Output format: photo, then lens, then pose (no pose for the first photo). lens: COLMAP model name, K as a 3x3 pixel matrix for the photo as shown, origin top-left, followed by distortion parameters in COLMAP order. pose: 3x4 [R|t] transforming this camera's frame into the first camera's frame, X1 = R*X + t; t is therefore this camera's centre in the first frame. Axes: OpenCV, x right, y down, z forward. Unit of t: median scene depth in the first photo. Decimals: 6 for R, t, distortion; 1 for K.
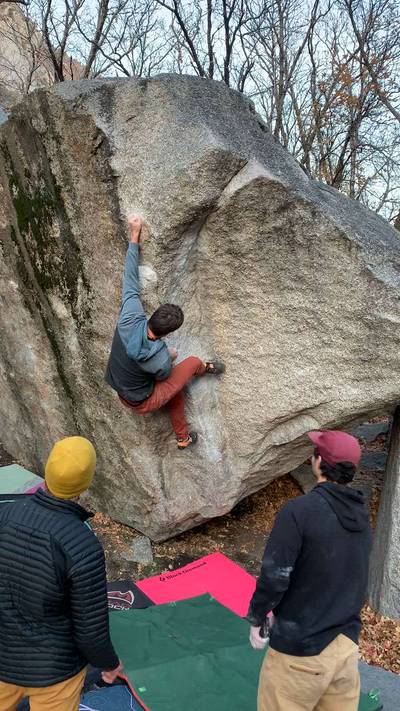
lens RADIAL K [[618.4, 0, 205.2], [0, 618.4, 351.3], [0, 0, 1]] dist [0.092936, -0.186714]
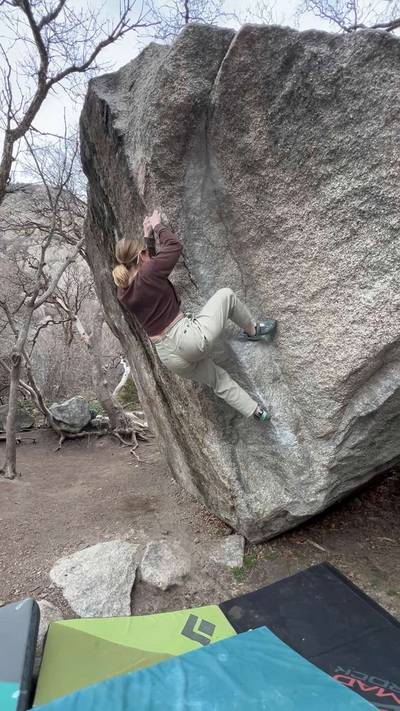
lens RADIAL K [[325.4, 0, 197.0], [0, 325.4, 357.9], [0, 0, 1]] dist [-0.010075, 0.001220]
pose [[0.906997, -0.153401, -0.392206, 0.111766], [0.062437, 0.969989, -0.234996, 0.185442], [0.416484, 0.188652, 0.889355, 0.609252]]
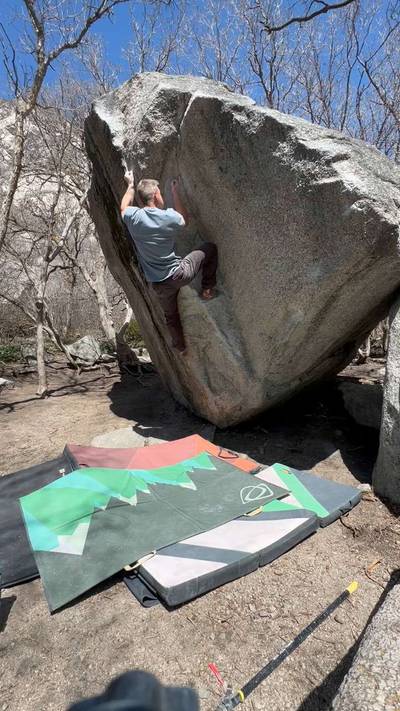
lens RADIAL K [[325.4, 0, 200.5], [0, 325.4, 358.8], [0, 0, 1]] dist [-0.010075, 0.001220]
pose [[0.905844, -0.090027, -0.413934, 0.272597], [0.079598, 0.995924, -0.042414, 0.224393], [0.416065, 0.005472, 0.909318, 0.377297]]
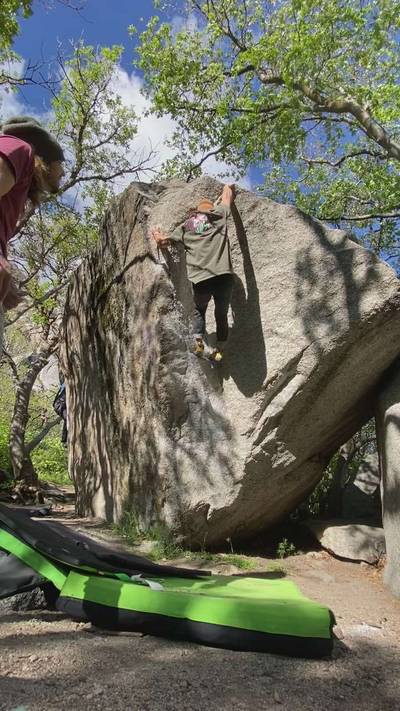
lens RADIAL K [[325.4, 0, 201.2], [0, 325.4, 356.2], [0, 0, 1]] dist [-0.010075, 0.001220]
pose [[0.991238, -0.047474, -0.123265, 0.073799], [-0.027065, 0.840390, -0.541306, 0.436238], [0.129289, 0.539899, 0.831741, 0.487115]]
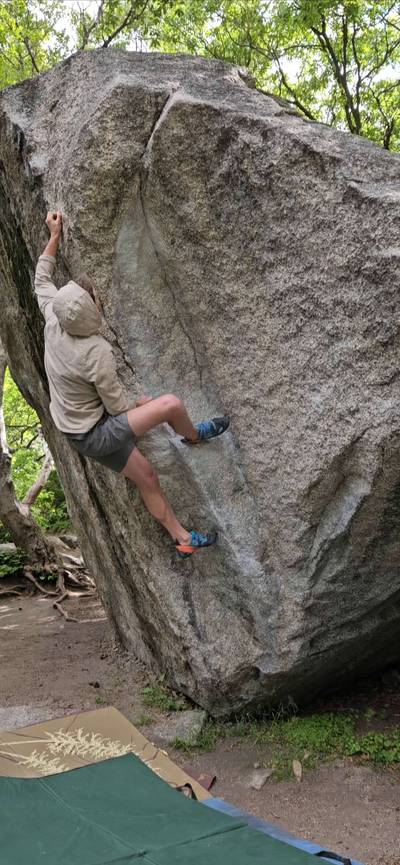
lens RADIAL K [[721.4, 0, 200.4], [0, 721.4, 437.9], [0, 0, 1]] dist [-0.006910, 0.042261]
pose [[0.904859, -0.127000, -0.406326, 0.346142], [0.039936, 0.975579, -0.215990, 0.231590], [0.423834, 0.179213, 0.887833, 0.313519]]
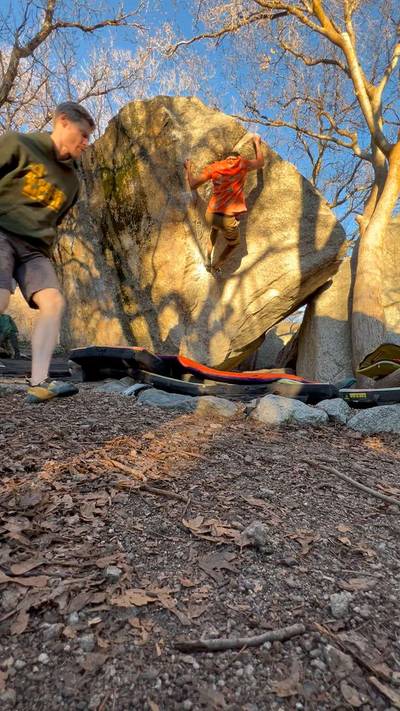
lens RADIAL K [[325.4, 0, 199.9], [0, 325.4, 355.6], [0, 0, 1]] dist [-0.010075, 0.001220]
pose [[0.988173, -0.007049, 0.153183, -0.206250], [0.029826, 0.988700, -0.146908, 0.460716], [-0.150417, 0.149740, 0.977217, 0.137719]]
